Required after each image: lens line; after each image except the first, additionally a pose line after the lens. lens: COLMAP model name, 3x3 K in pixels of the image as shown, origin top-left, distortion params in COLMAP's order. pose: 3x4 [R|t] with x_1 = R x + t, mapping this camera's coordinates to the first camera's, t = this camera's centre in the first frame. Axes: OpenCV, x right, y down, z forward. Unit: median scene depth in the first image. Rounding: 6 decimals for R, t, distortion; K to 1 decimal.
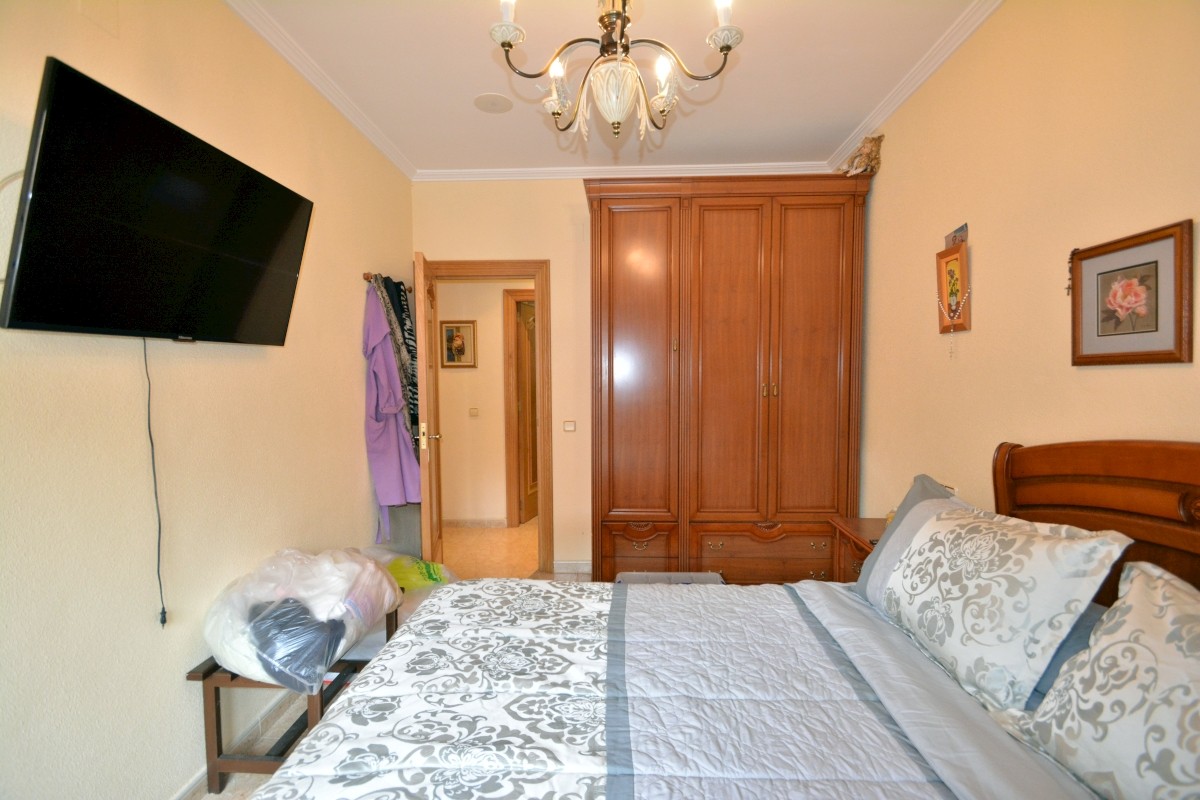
lens RADIAL K [[526.6, 0, 600.0], [0, 526.6, 400.0], [0, 0, 1]] dist [-0.001277, -0.010150]
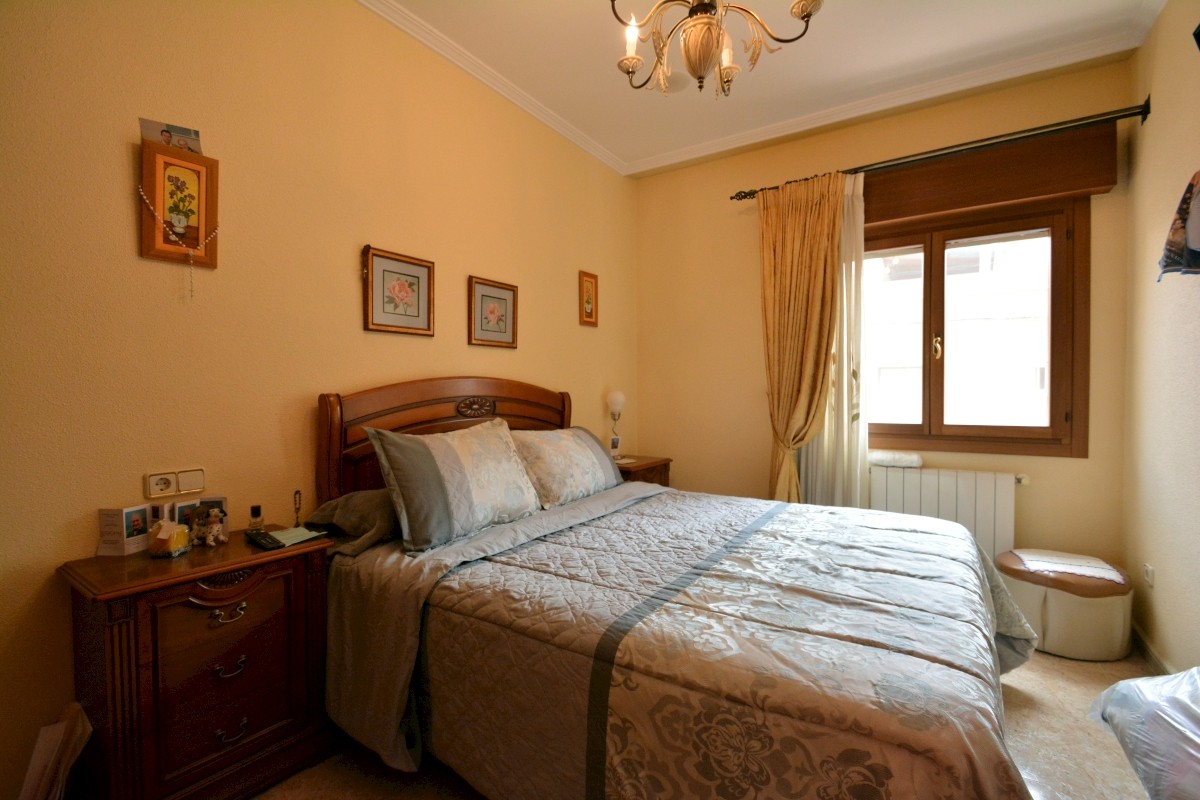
lens RADIAL K [[526.6, 0, 600.0], [0, 526.6, 400.0], [0, 0, 1]] dist [-0.001277, -0.010150]
pose [[-0.817621, -0.002262, 0.575752, -0.250596], [0.007151, 0.999875, 0.014083, 0.060896], [-0.575712, 0.015631, -0.817503, 1.331088]]
